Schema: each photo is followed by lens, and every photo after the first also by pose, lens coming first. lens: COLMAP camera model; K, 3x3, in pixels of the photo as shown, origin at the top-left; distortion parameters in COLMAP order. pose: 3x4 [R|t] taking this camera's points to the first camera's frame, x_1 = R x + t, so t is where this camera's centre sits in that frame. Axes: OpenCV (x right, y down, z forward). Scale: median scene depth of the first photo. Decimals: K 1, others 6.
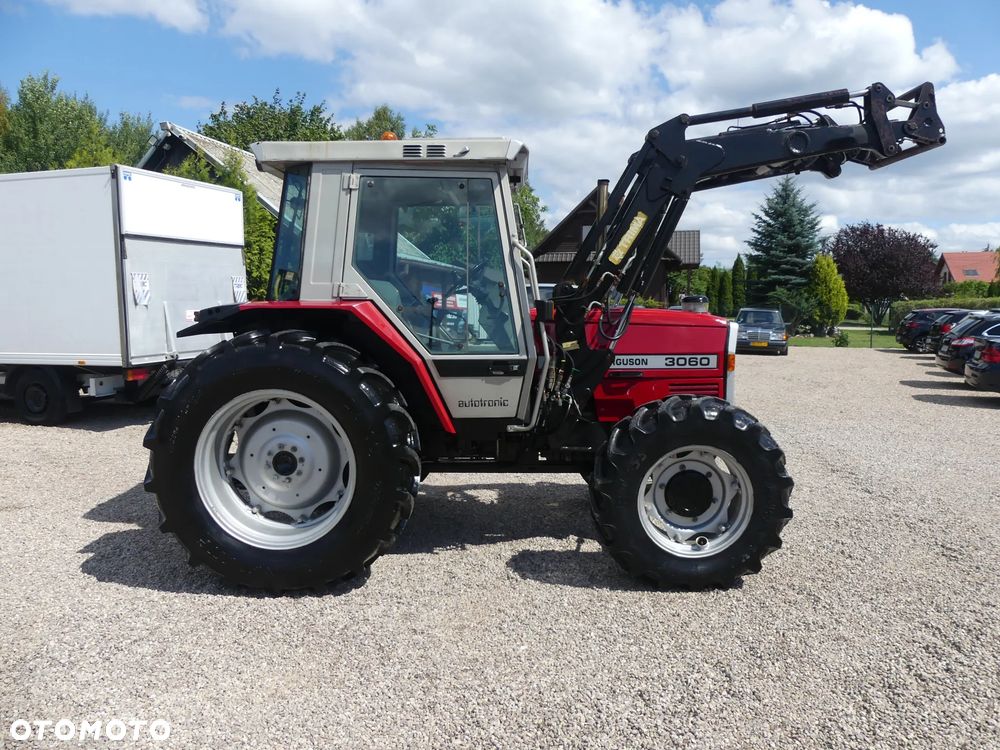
lens RADIAL K [[712.4, 0, 504.6], [0, 712.4, 370.1], [0, 0, 1]] dist [-0.001137, 0.000903]
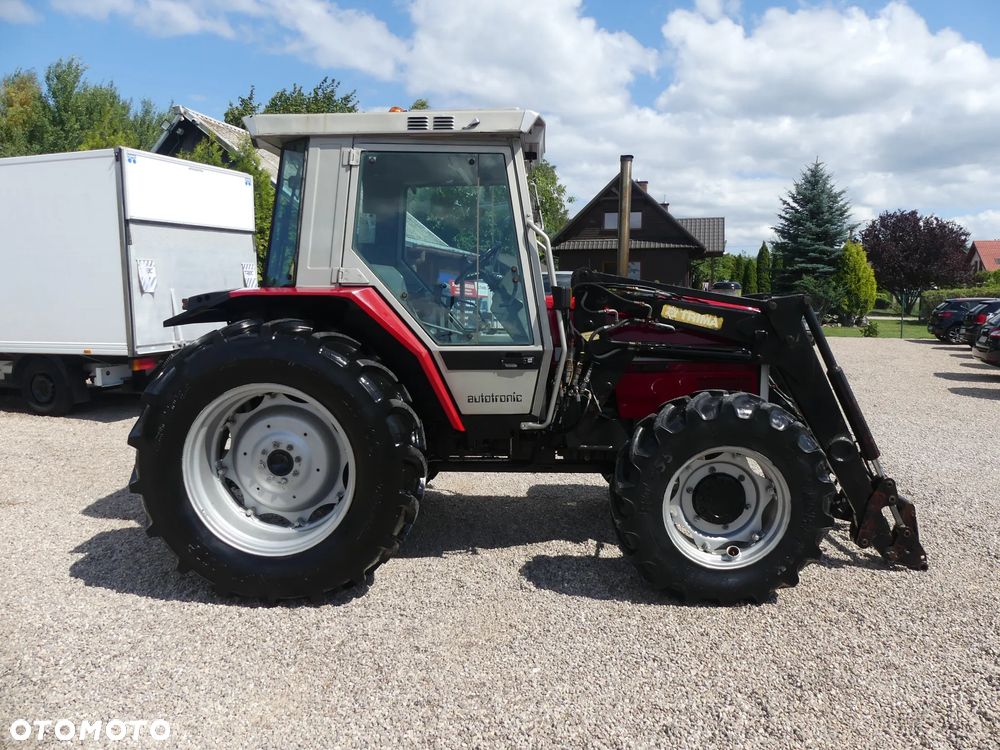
lens RADIAL K [[714.3, 0, 511.1], [0, 714.3, 369.7], [0, 0, 1]] dist [-0.007138, -0.004724]
pose [[0.999790, 0.003433, -0.020220, 0.009754], [-0.003130, 0.999883, 0.014981, -0.004911], [0.020269, -0.014914, 0.999683, 0.079613]]
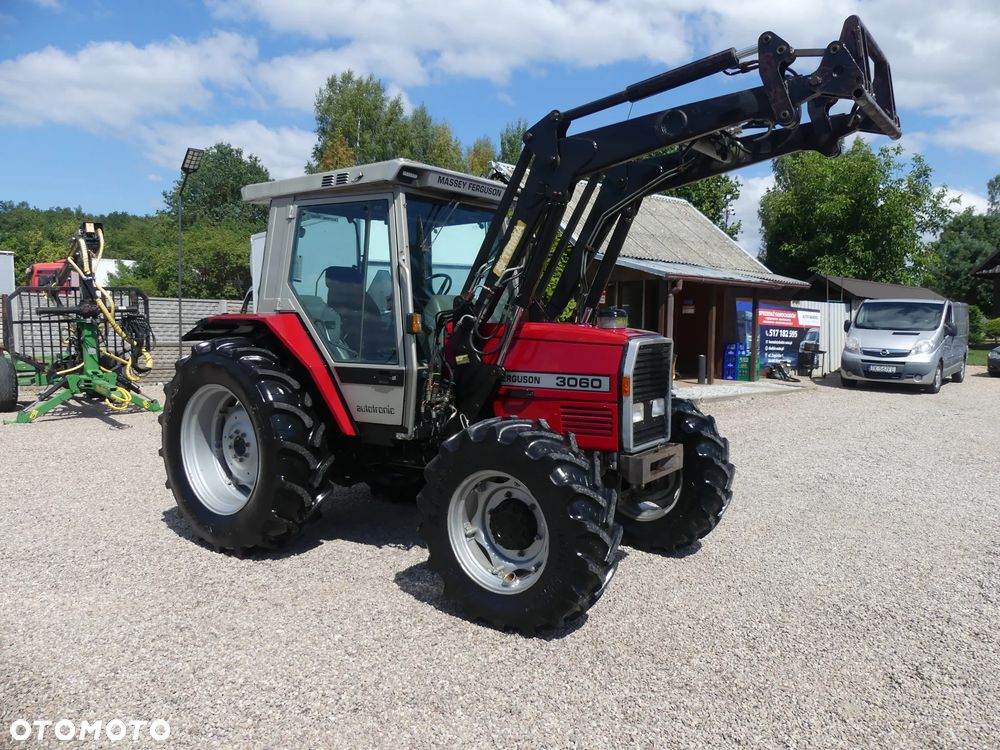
lens RADIAL K [[724.7, 0, 500.0], [0, 724.7, 375.0], [0, 0, 1]] dist [-0.008485, 0.005416]
pose [[0.833238, 0.047876, -0.550837, 0.734475], [-0.060403, 0.998163, -0.004614, -0.012055], [0.549605, 0.037117, 0.834600, 0.201750]]
